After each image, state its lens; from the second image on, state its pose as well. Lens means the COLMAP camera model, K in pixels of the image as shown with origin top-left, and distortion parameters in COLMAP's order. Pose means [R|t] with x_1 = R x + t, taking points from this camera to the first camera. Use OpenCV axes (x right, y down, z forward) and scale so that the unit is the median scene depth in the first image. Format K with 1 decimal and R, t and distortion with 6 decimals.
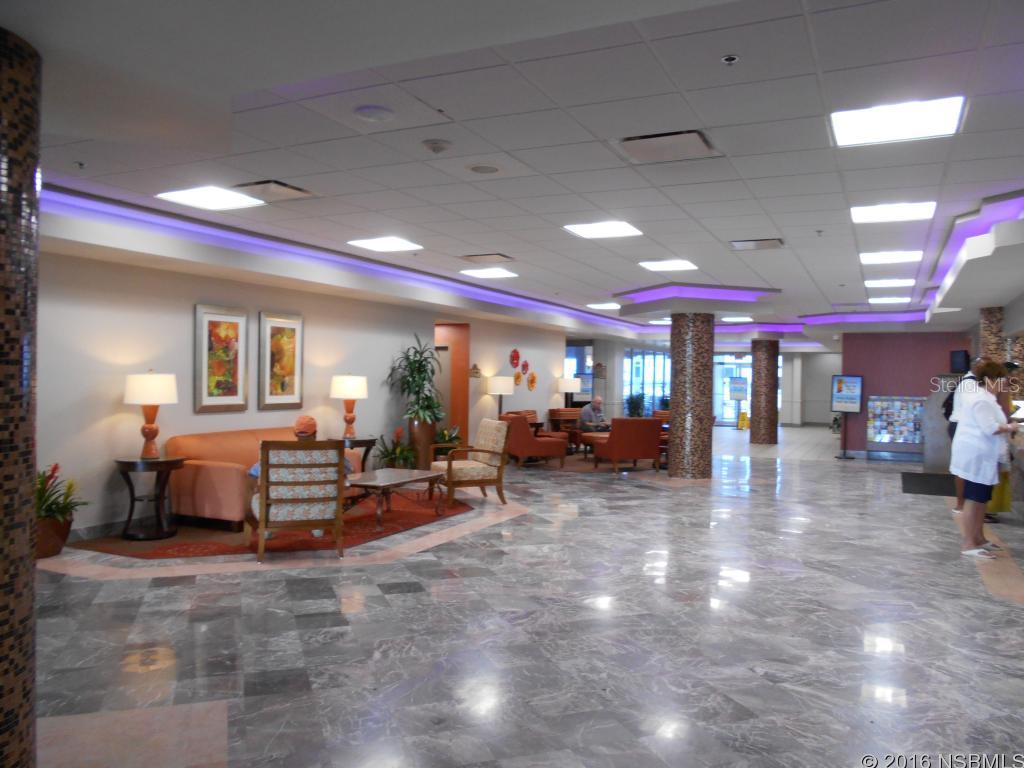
lens RADIAL K [[793.4, 0, 513.1], [0, 793.4, 381.3], [0, 0, 1]] dist [0.015394, 0.005496]
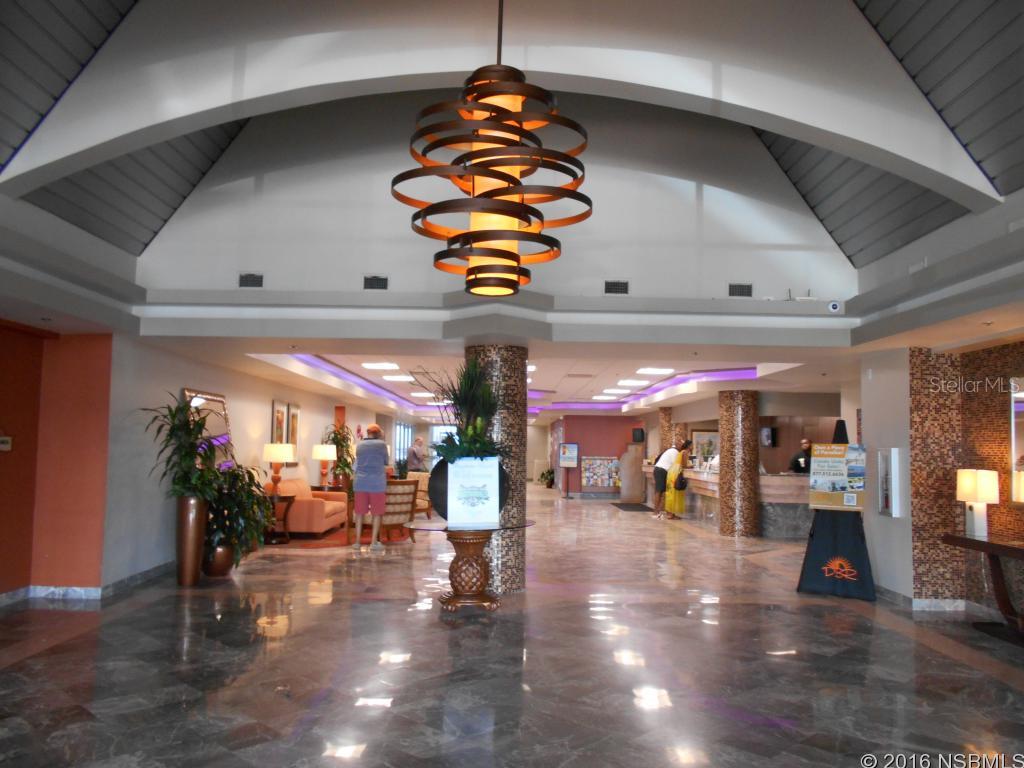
lens RADIAL K [[793.4, 0, 512.0], [0, 793.4, 385.8], [0, 0, 1]] dist [0.015394, 0.005496]
pose [[0.901442, 0.030040, 0.431855, -0.347320], [0.003459, 0.997058, -0.076575, -0.001205], [-0.432885, 0.070522, 0.898686, -0.336215]]
